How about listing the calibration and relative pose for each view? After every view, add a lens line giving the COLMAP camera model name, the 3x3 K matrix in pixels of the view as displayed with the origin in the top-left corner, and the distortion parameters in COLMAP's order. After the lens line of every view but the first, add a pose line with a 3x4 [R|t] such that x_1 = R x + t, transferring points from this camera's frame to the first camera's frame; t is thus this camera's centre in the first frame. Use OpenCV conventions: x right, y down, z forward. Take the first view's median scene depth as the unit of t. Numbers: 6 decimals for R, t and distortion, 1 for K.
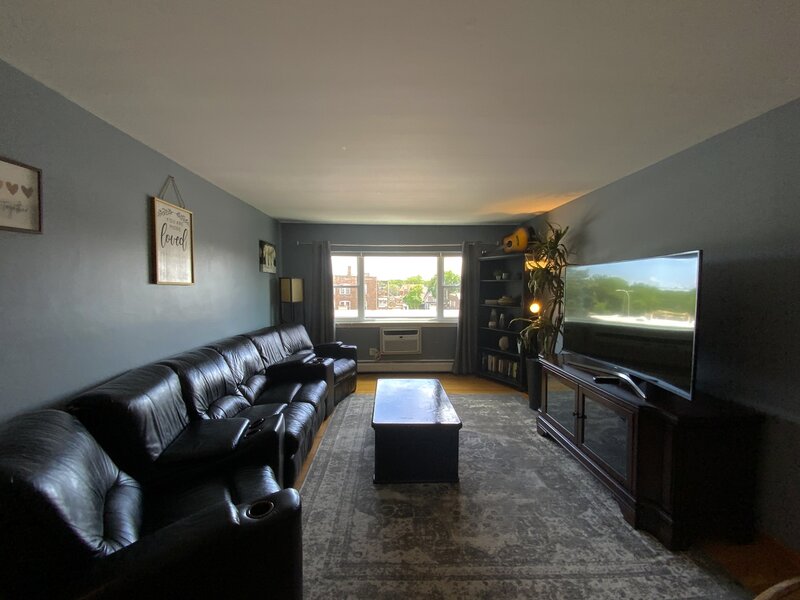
lens RADIAL K [[323.7, 0, 400.0], [0, 323.7, 300.0], [0, 0, 1]] dist [0.028618, -0.020933]
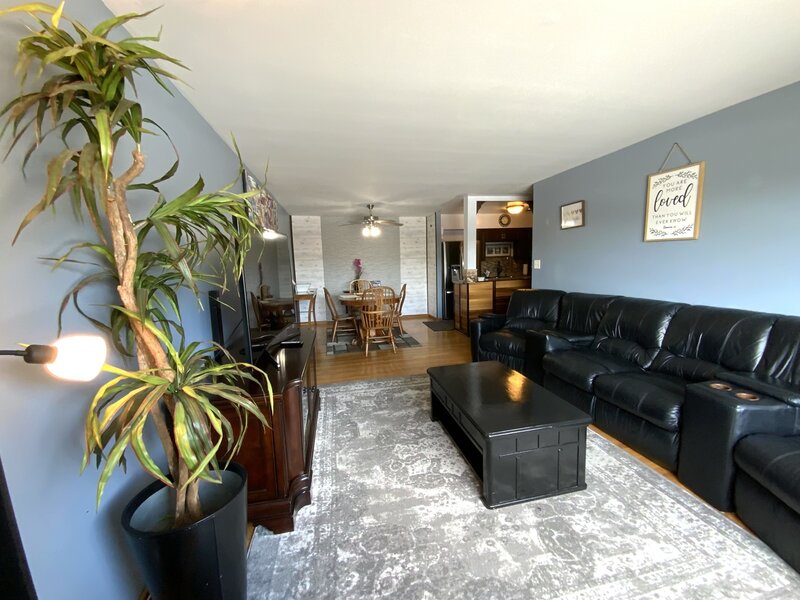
lens RADIAL K [[323.7, 0, 400.0], [0, 323.7, 300.0], [0, 0, 1]] dist [0.028618, -0.020933]
pose [[-0.985466, 0.052129, -0.161674, 0.452902], [0.025165, 0.986049, 0.164540, -0.055061], [0.167996, 0.158080, -0.973030, 2.040272]]
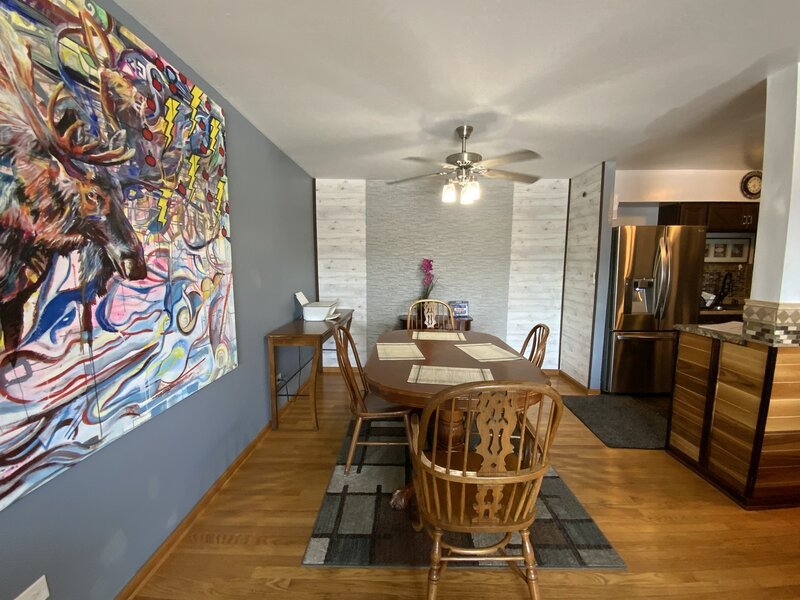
lens RADIAL K [[323.7, 0, 400.0], [0, 323.7, 300.0], [0, 0, 1]] dist [0.028618, -0.020933]
pose [[-0.998123, -0.006271, 0.060924, 0.372164], [0.003309, 0.987770, 0.155883, 0.004097], [-0.061157, 0.155792, -0.985895, 0.604931]]
